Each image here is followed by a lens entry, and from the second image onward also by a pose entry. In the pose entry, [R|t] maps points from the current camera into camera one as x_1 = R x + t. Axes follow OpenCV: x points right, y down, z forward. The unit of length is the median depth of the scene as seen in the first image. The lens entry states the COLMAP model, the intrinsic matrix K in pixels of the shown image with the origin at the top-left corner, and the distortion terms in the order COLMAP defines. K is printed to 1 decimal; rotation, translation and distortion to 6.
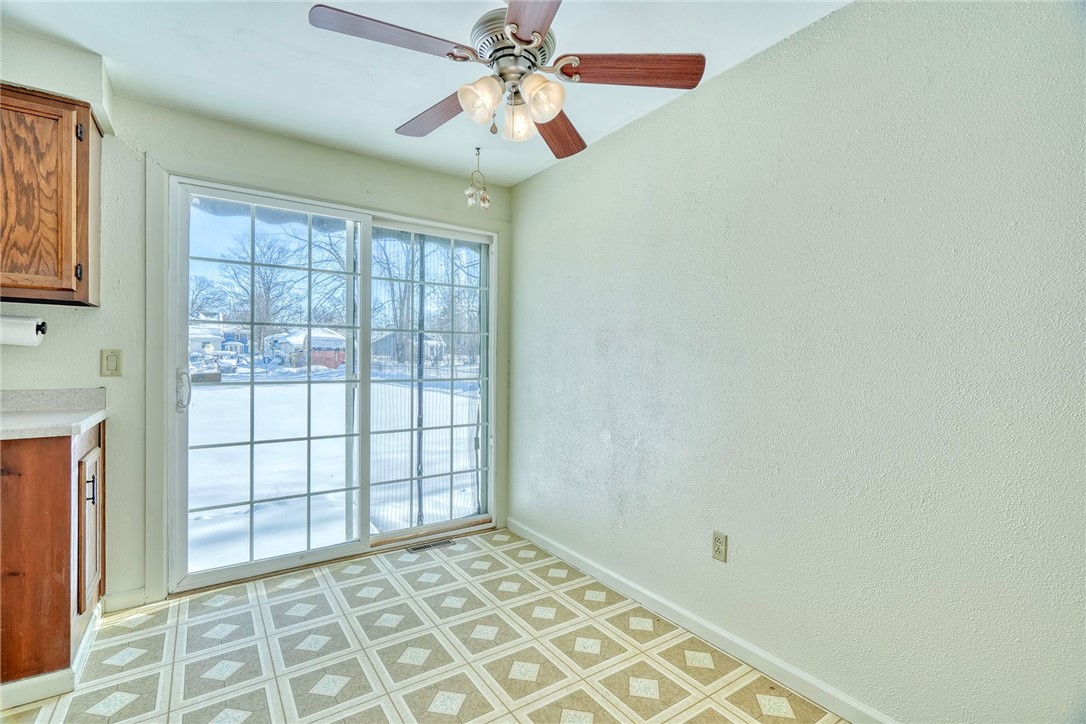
lens RADIAL K [[492.5, 0, 544.5], [0, 492.5, 361.4], [0, 0, 1]] dist [-0.009001, 0.004837]
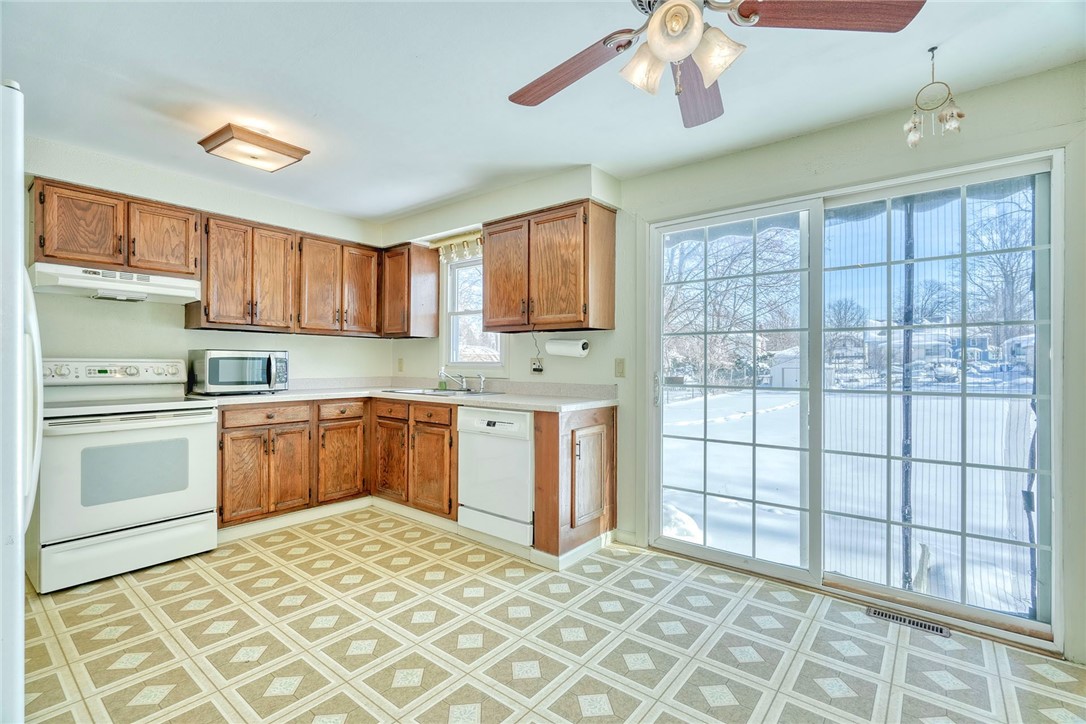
lens RADIAL K [[492.5, 0, 540.9], [0, 492.5, 362.9], [0, 0, 1]] dist [-0.009001, 0.004837]
pose [[0.278561, -0.008084, -0.960384, 0.386905], [-0.004904, 0.999940, -0.009839, 0.003377], [0.960406, 0.007450, 0.278505, 0.333172]]
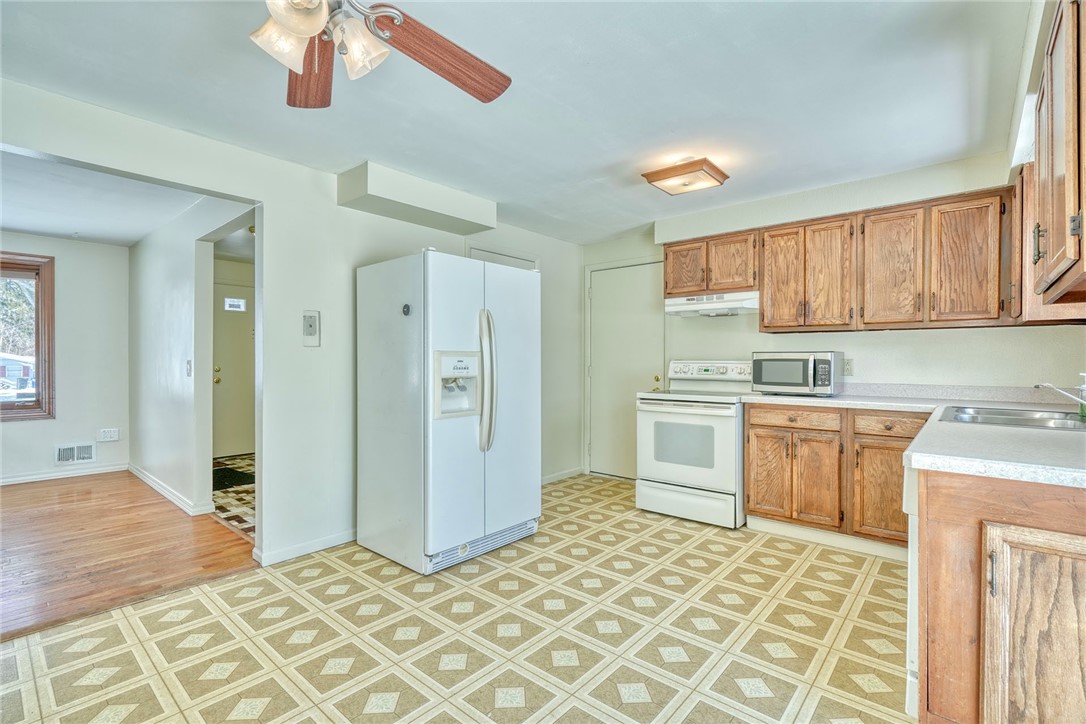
lens RADIAL K [[492.5, 0, 539.8], [0, 492.5, 362.6], [0, 0, 1]] dist [-0.009001, 0.004837]
pose [[-0.970643, -0.011061, -0.240271, -0.130391], [-0.012511, 0.999912, 0.004510, -0.007979], [0.240199, 0.007383, -0.970695, 1.079907]]
